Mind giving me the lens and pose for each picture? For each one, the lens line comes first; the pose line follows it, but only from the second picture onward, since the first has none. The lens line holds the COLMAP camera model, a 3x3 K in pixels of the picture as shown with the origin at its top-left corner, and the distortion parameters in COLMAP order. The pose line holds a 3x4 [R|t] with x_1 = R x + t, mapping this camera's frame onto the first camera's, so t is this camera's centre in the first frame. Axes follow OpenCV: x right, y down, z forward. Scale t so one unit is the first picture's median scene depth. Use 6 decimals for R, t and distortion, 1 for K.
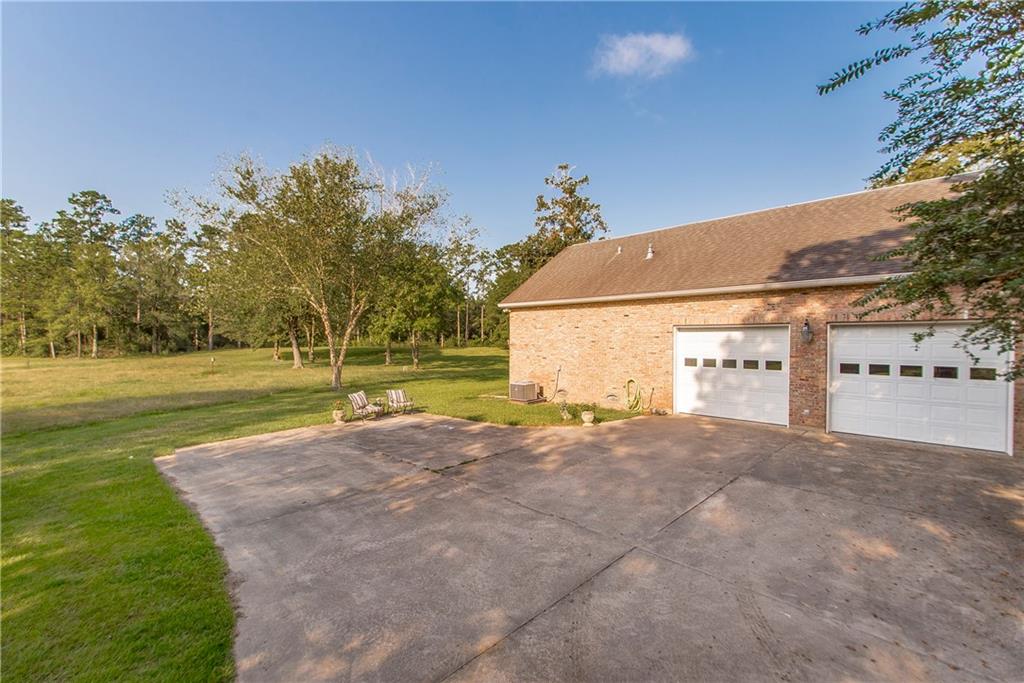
lens RADIAL K [[450.8, 0, 515.1], [0, 450.8, 342.2], [0, 0, 1]] dist [0.020515, -0.006655]
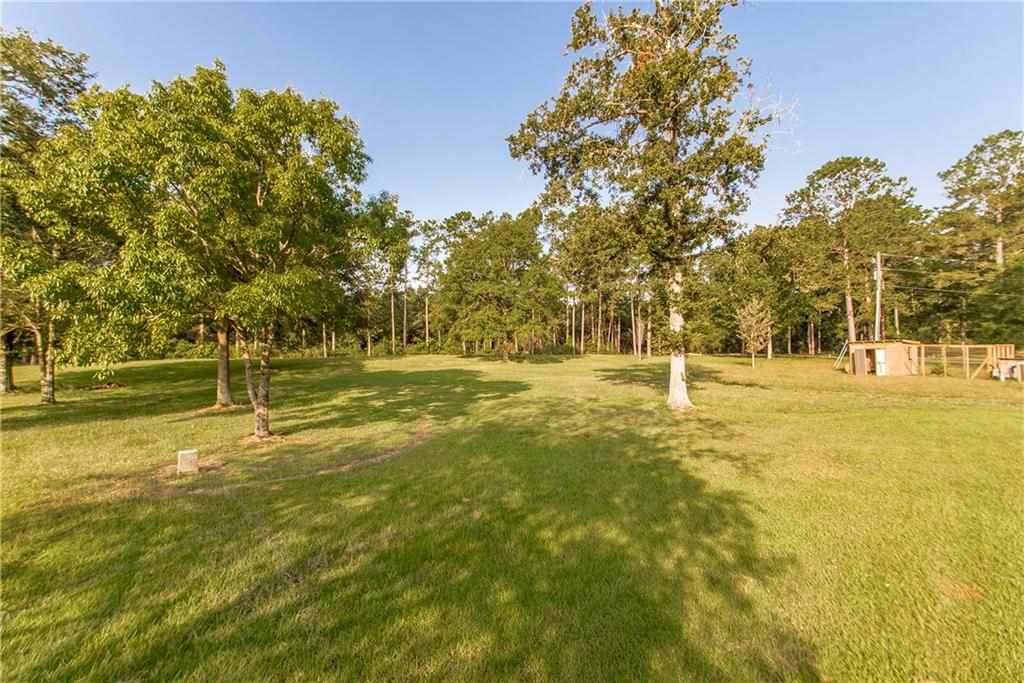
lens RADIAL K [[450.8, 0, 506.7], [0, 450.8, 341.3], [0, 0, 1]] dist [0.020515, -0.006655]
pose [[0.992665, -0.012432, 0.120257, -0.033609], [0.013502, 0.999876, -0.008084, -0.002280], [-0.120142, 0.009649, 0.992710, 0.274841]]
